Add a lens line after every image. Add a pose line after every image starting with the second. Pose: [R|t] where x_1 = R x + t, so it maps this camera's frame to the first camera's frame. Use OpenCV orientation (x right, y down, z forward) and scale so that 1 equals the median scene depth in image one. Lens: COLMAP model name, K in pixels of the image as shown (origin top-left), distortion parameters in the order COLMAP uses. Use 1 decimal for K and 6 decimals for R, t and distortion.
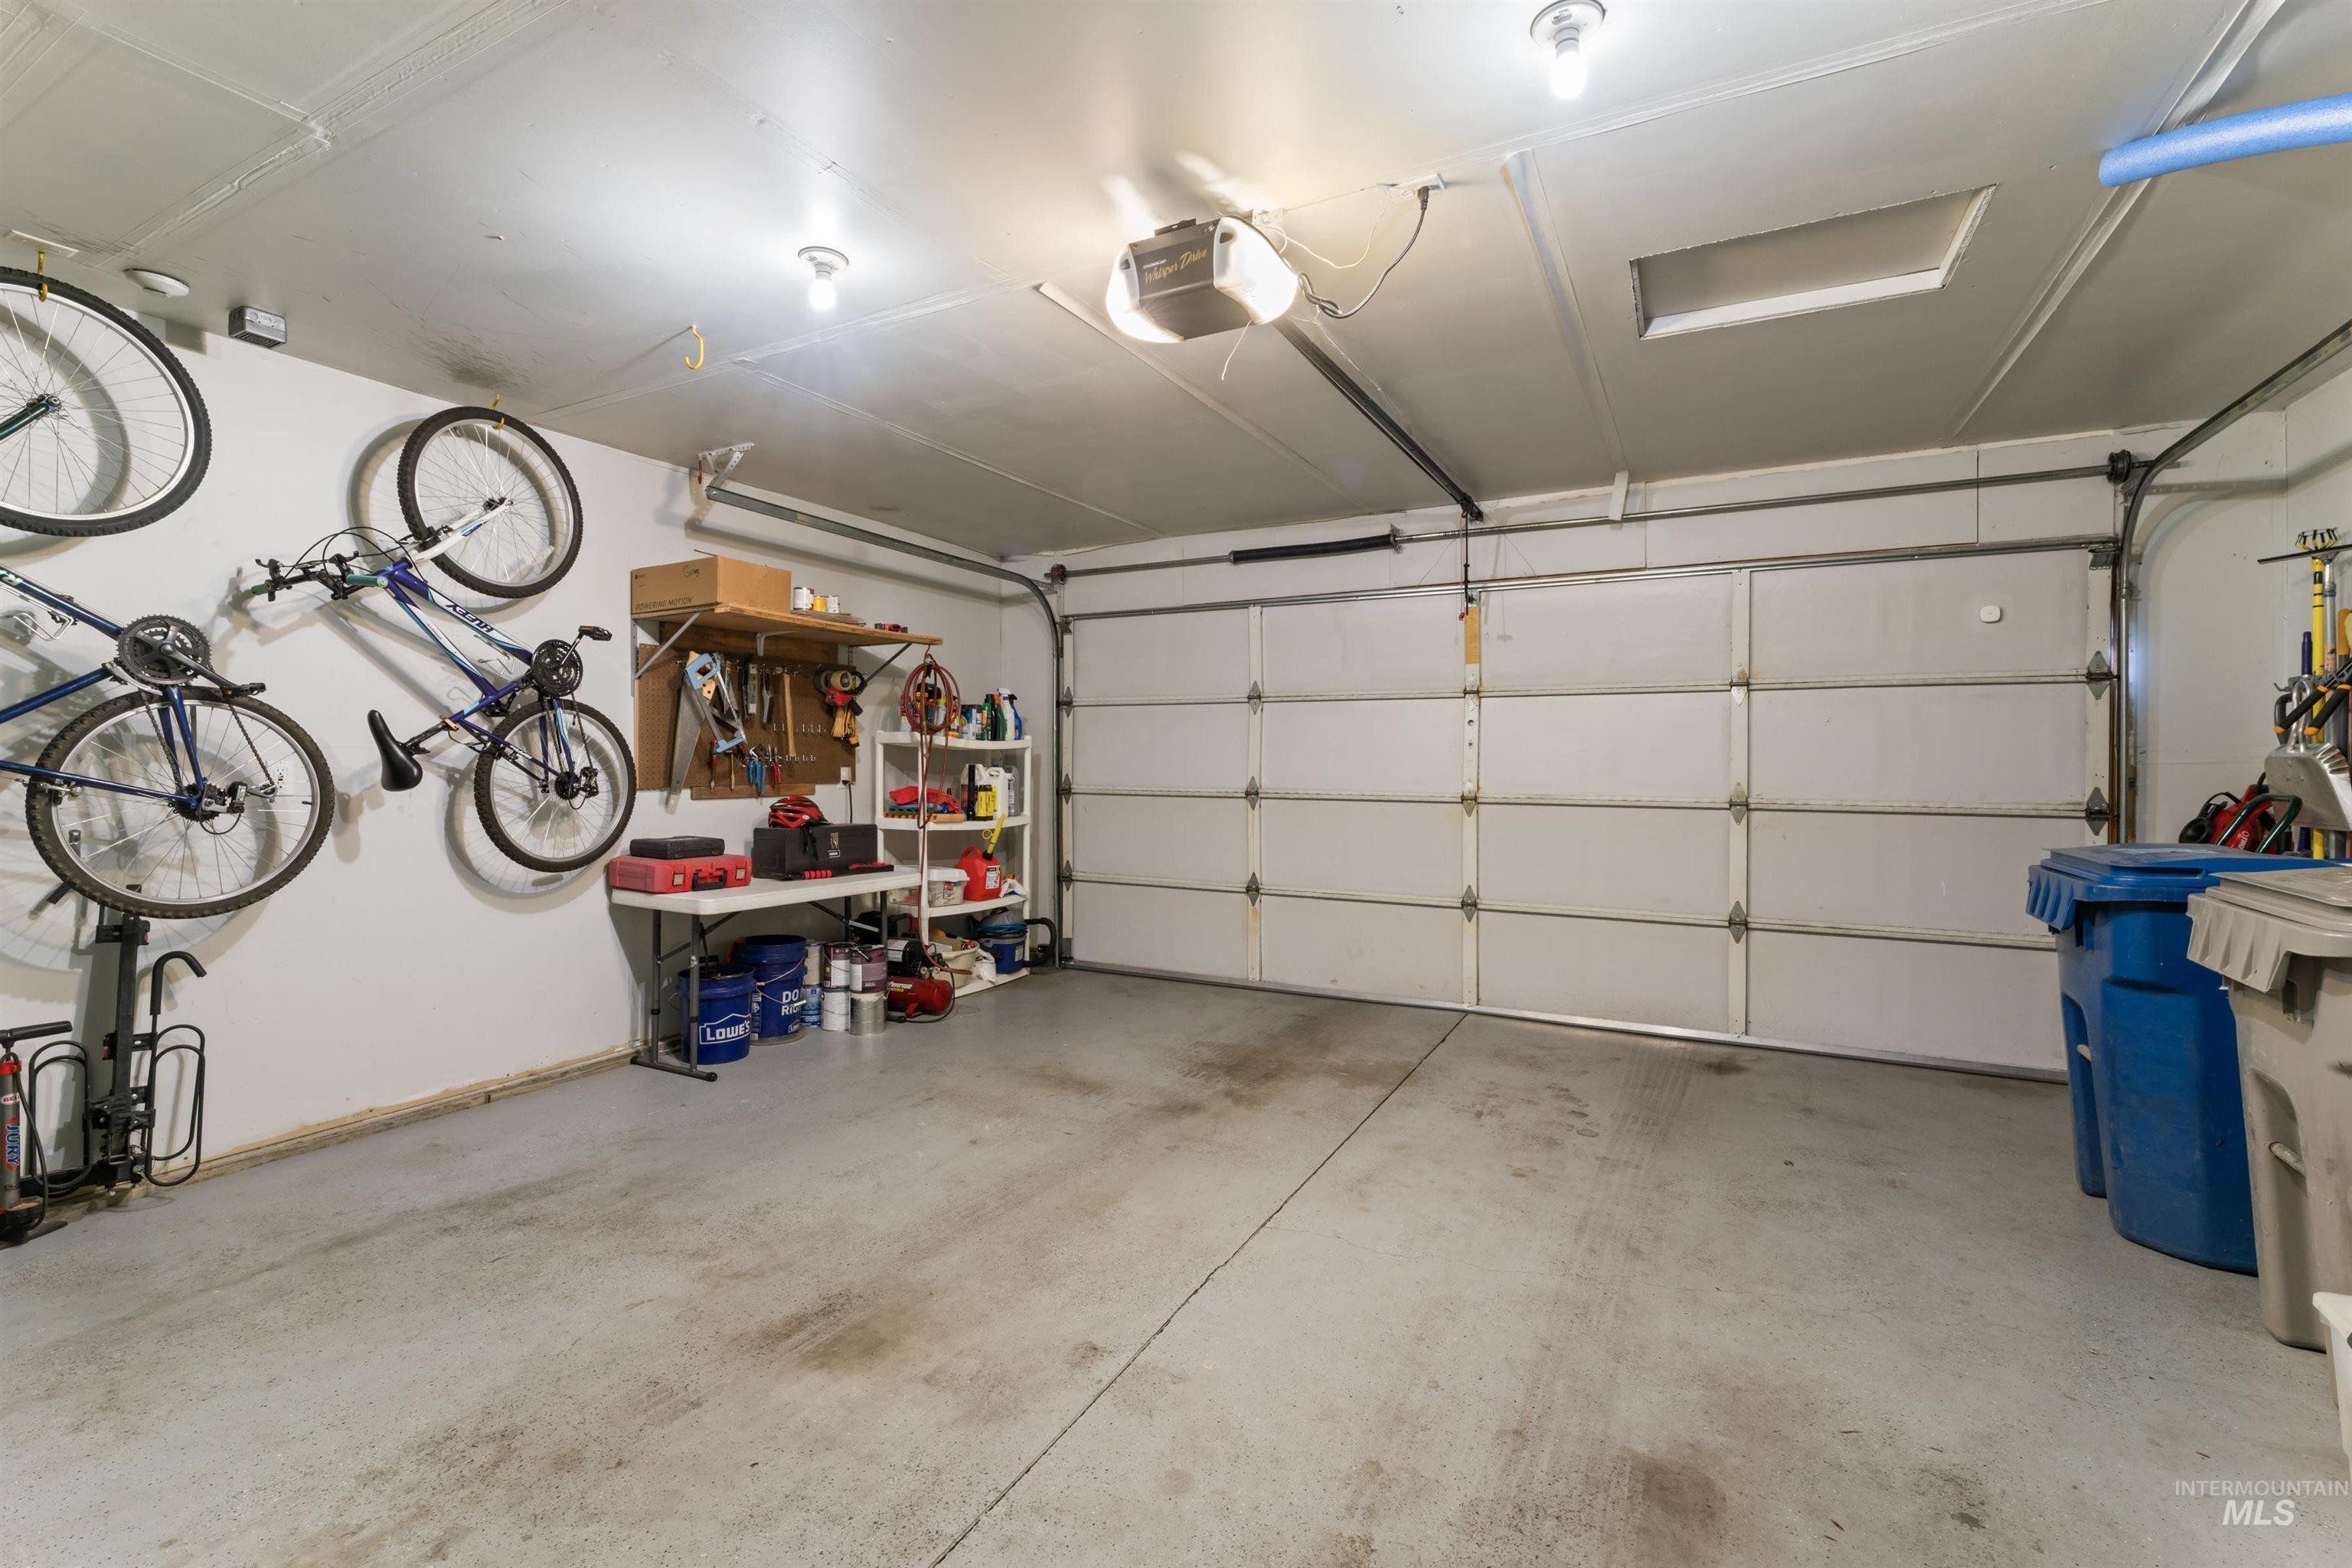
lens RADIAL K [[1011.2, 0, 1176.0], [0, 1011.2, 784.0], [0, 0, 1]] dist [0.000332, 0.000039]
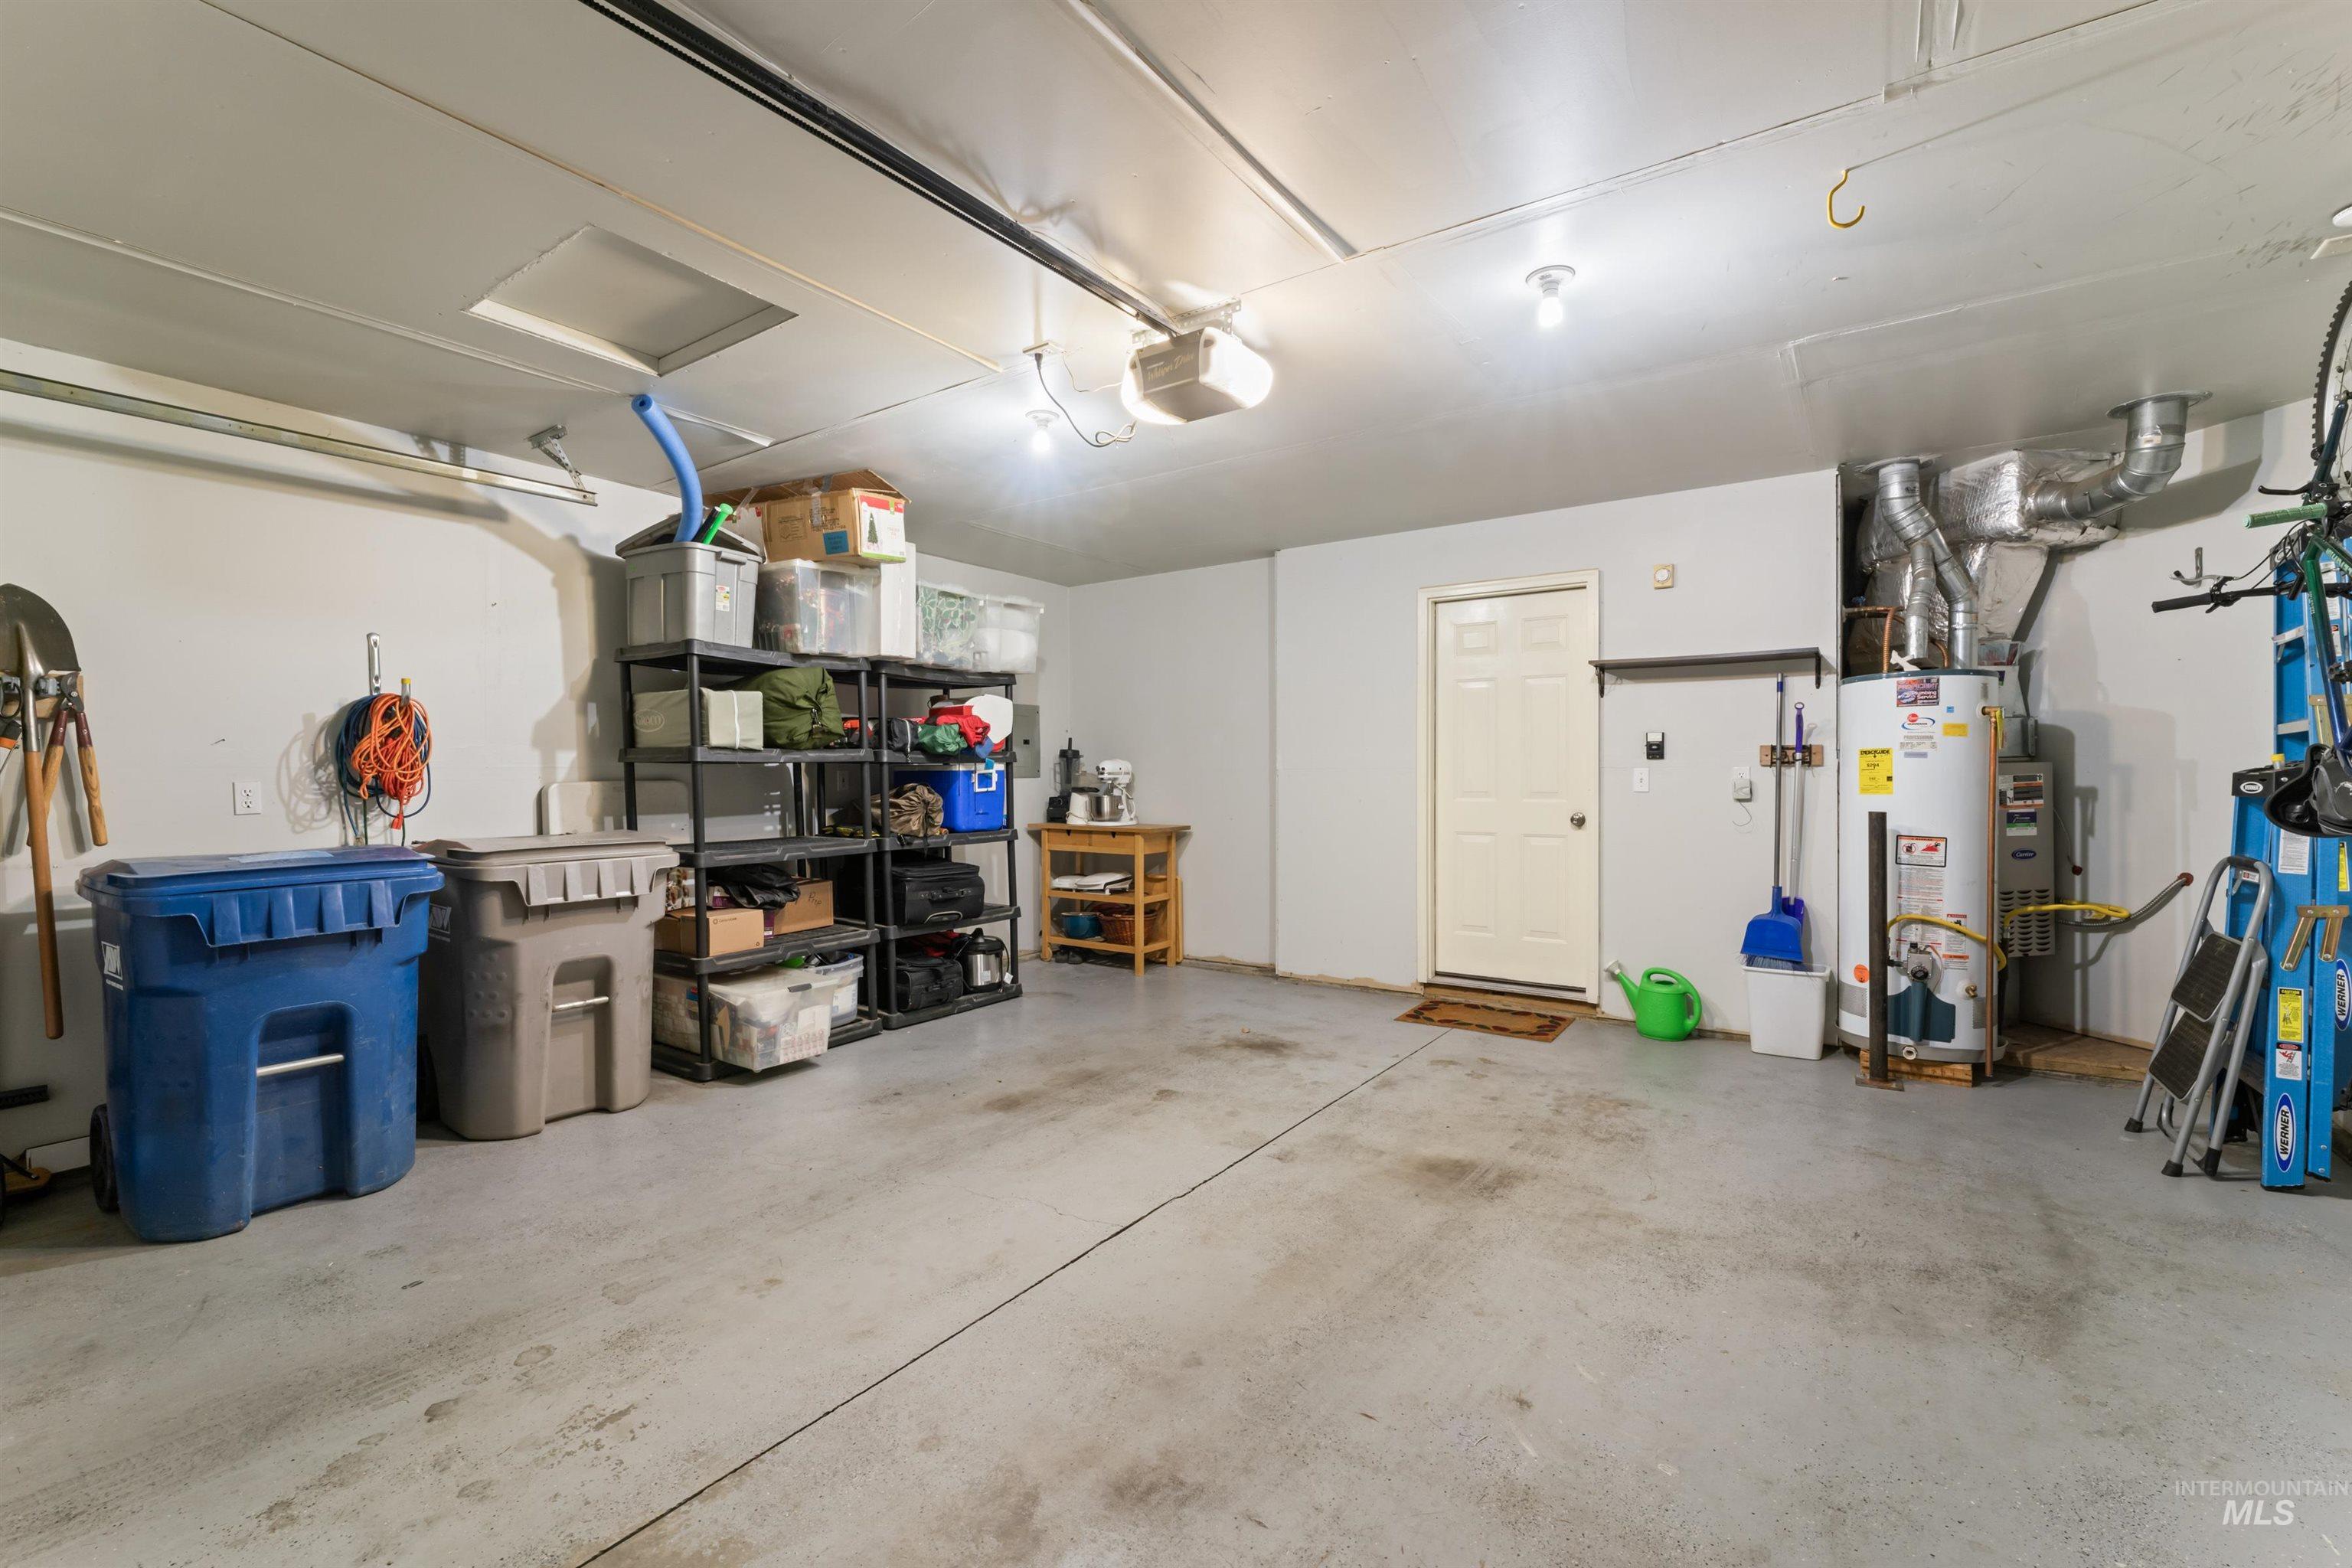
lens RADIAL K [[1011.2, 0, 1176.0], [0, 1011.2, 784.0], [0, 0, 1]] dist [0.000332, 0.000039]
pose [[-0.992897, 0.004136, 0.118904, -0.089209], [0.007822, 0.999503, 0.030551, -0.036875], [-0.118719, 0.031264, -0.992436, 2.044360]]
